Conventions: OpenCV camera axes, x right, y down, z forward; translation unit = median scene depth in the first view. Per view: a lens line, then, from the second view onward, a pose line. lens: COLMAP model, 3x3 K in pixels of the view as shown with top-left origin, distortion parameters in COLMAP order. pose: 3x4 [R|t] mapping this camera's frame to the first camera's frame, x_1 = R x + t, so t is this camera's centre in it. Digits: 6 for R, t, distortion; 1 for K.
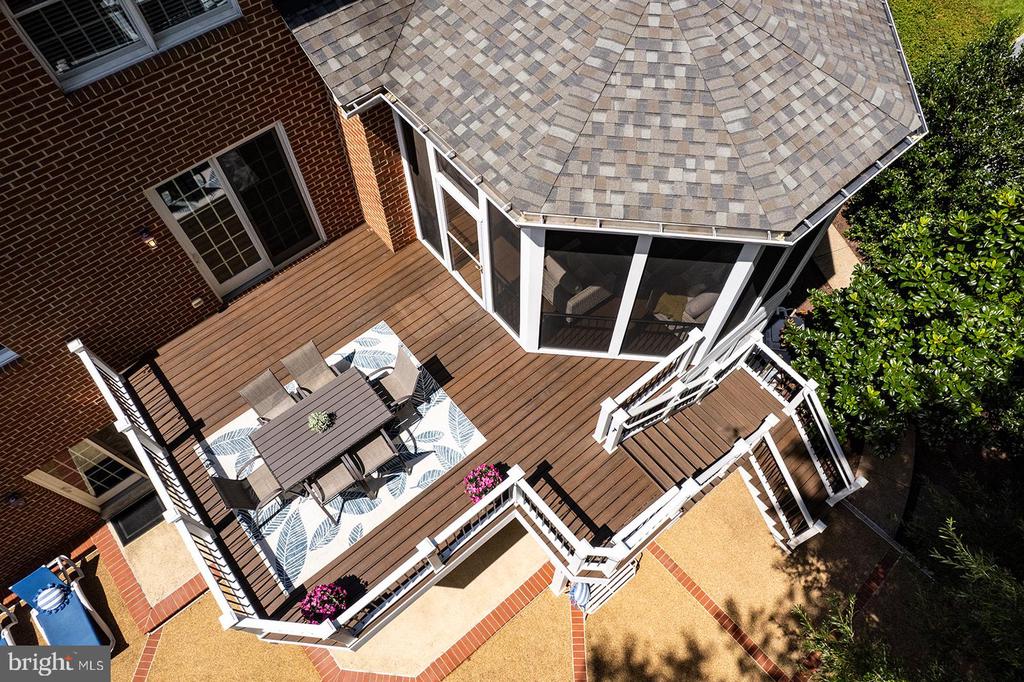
lens RADIAL K [[648.8, 0, 516.5], [0, 648.8, 347.5], [0, 0, 1]] dist [-0.075937, 0.062169]
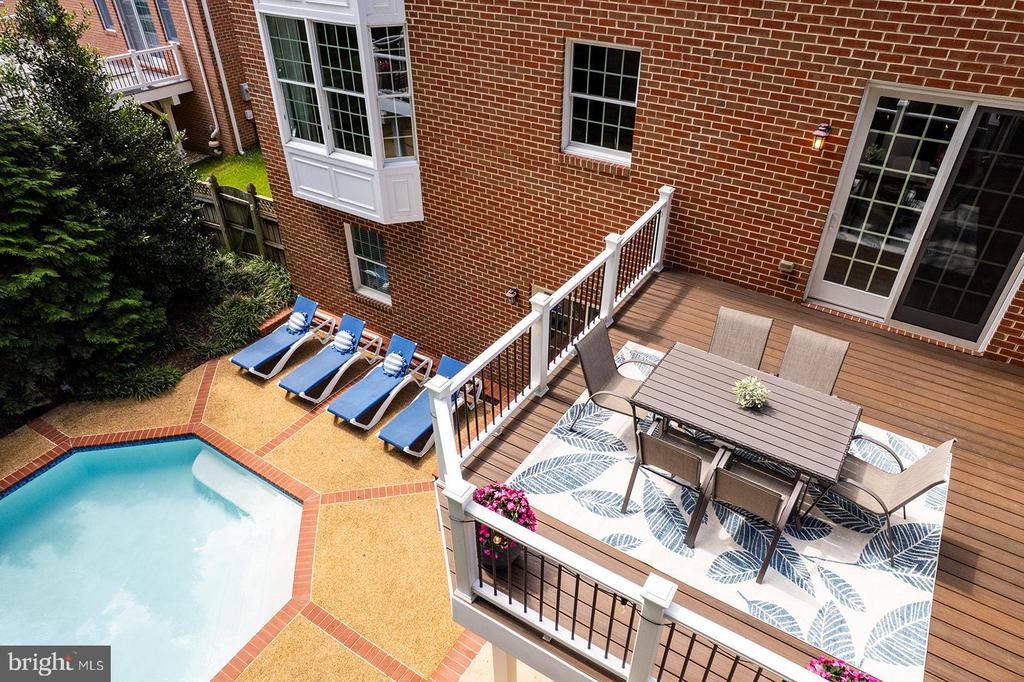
lens RADIAL K [[648.8, 0, 516.5], [0, 648.8, 347.5], [0, 0, 1]] dist [-0.075937, 0.062169]
pose [[0.291423, 0.563870, -0.772737, 0.084651], [-0.835959, 0.542807, 0.080822, 0.229792], [0.465021, 0.622424, 0.629559, 0.468911]]
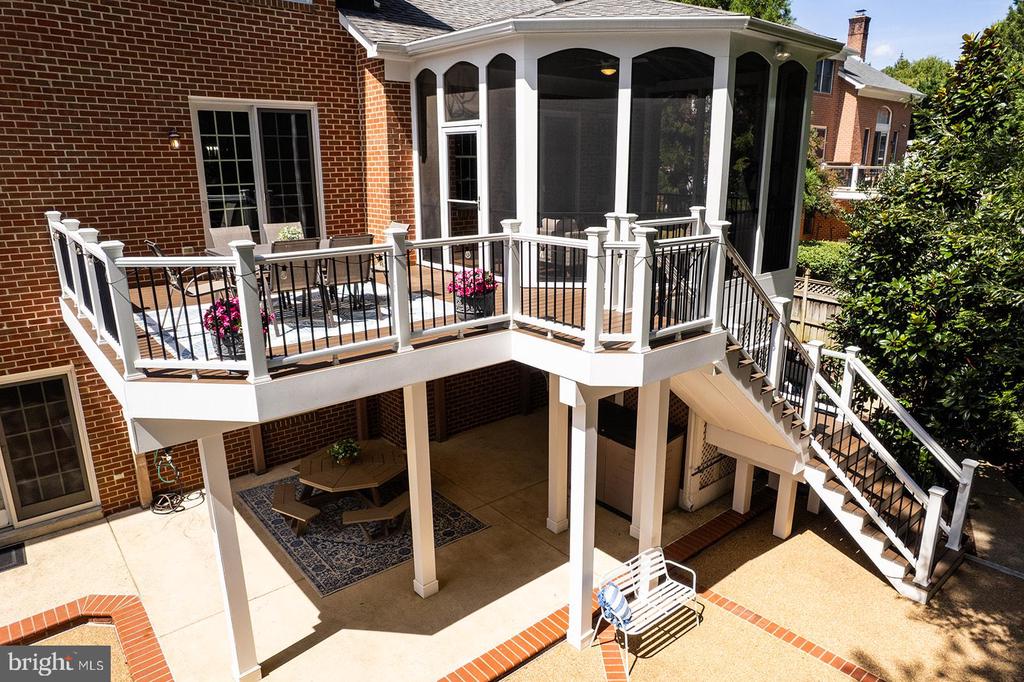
lens RADIAL K [[662.8, 0, 516.2], [0, 662.8, 341.4], [0, 0, 1]] dist [-0.076785, 0.074435]
pose [[0.999979, -0.006485, -0.000451, 0.004166], [0.004244, 0.703826, -0.710360, 0.852800], [0.004924, 0.710343, 0.703839, 0.458033]]
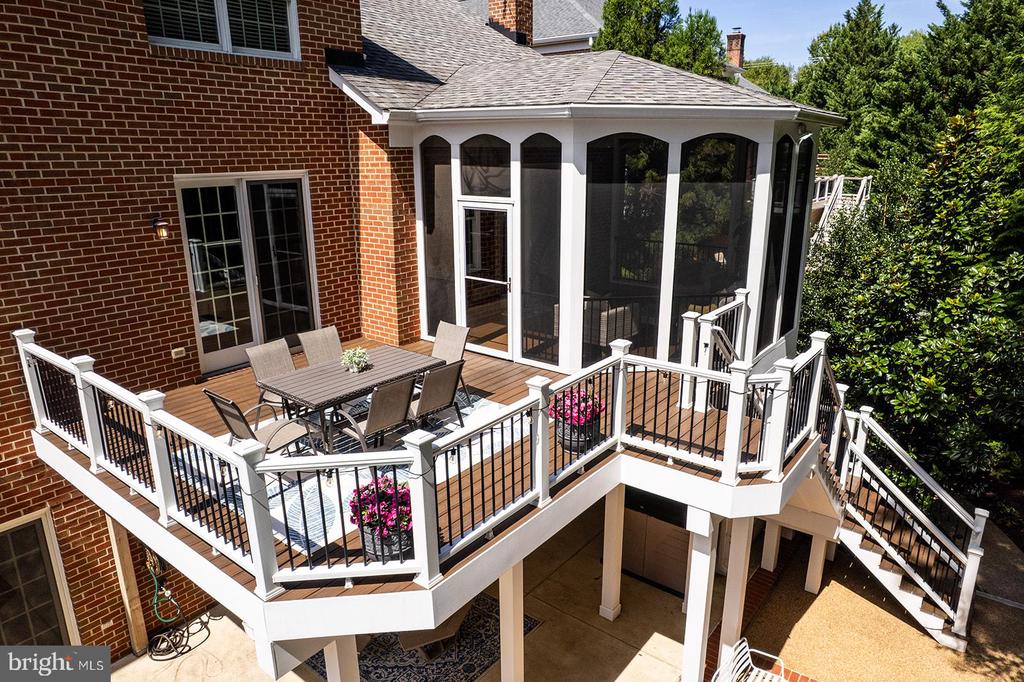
lens RADIAL K [[662.8, 0, 516.2], [0, 662.8, 341.4], [0, 0, 1]] dist [-0.076785, 0.074435]
pose [[0.978016, -0.065228, 0.198068, -0.269027], [0.185026, 0.709524, -0.679957, 0.672624], [-0.096181, 0.701656, 0.705994, 0.394420]]
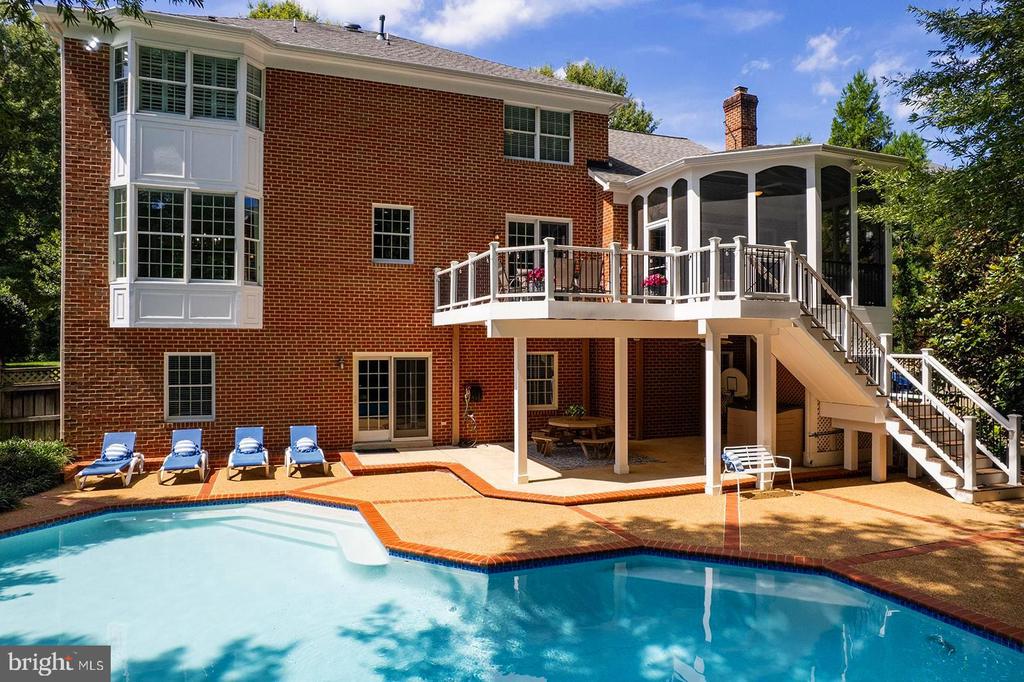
lens RADIAL K [[662.8, 0, 516.2], [0, 662.8, 341.4], [0, 0, 1]] dist [-0.076785, 0.074435]
pose [[0.946306, -0.002838, -0.323259, 0.142781], [-0.281281, 0.485613, -0.827684, 1.657296], [0.159328, 0.874169, 0.458740, 0.348047]]
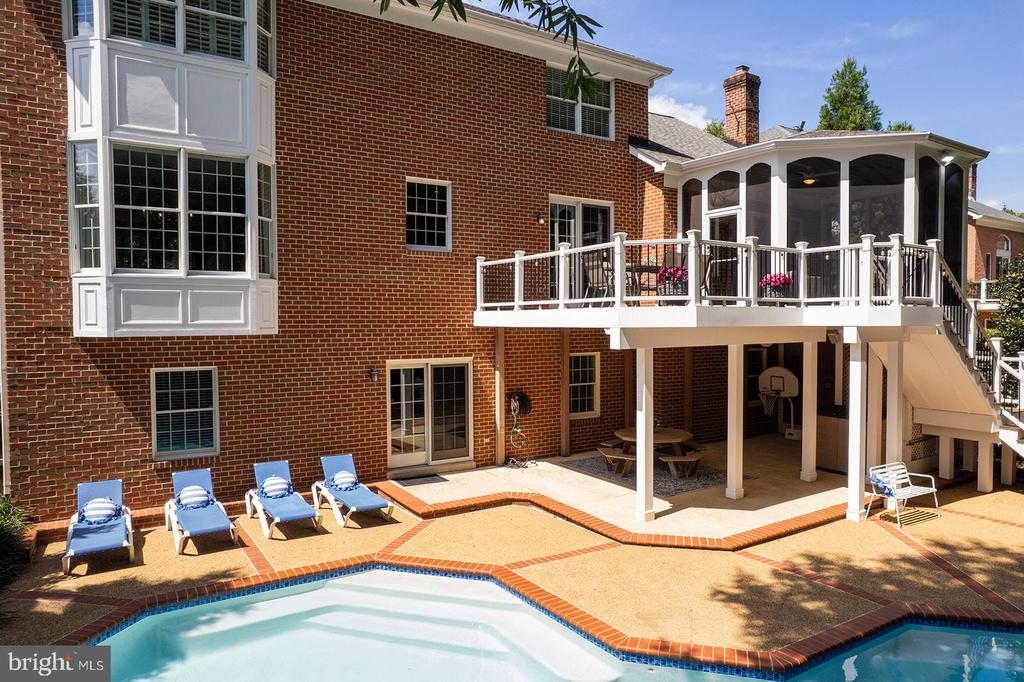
lens RADIAL K [[662.8, 0, 516.2], [0, 662.8, 341.4], [0, 0, 1]] dist [-0.076785, 0.074435]
pose [[0.991086, -0.001898, -0.133209, -0.403479], [-0.112932, 0.518465, -0.847609, 1.490012], [0.070673, 0.855097, 0.513629, 0.360076]]
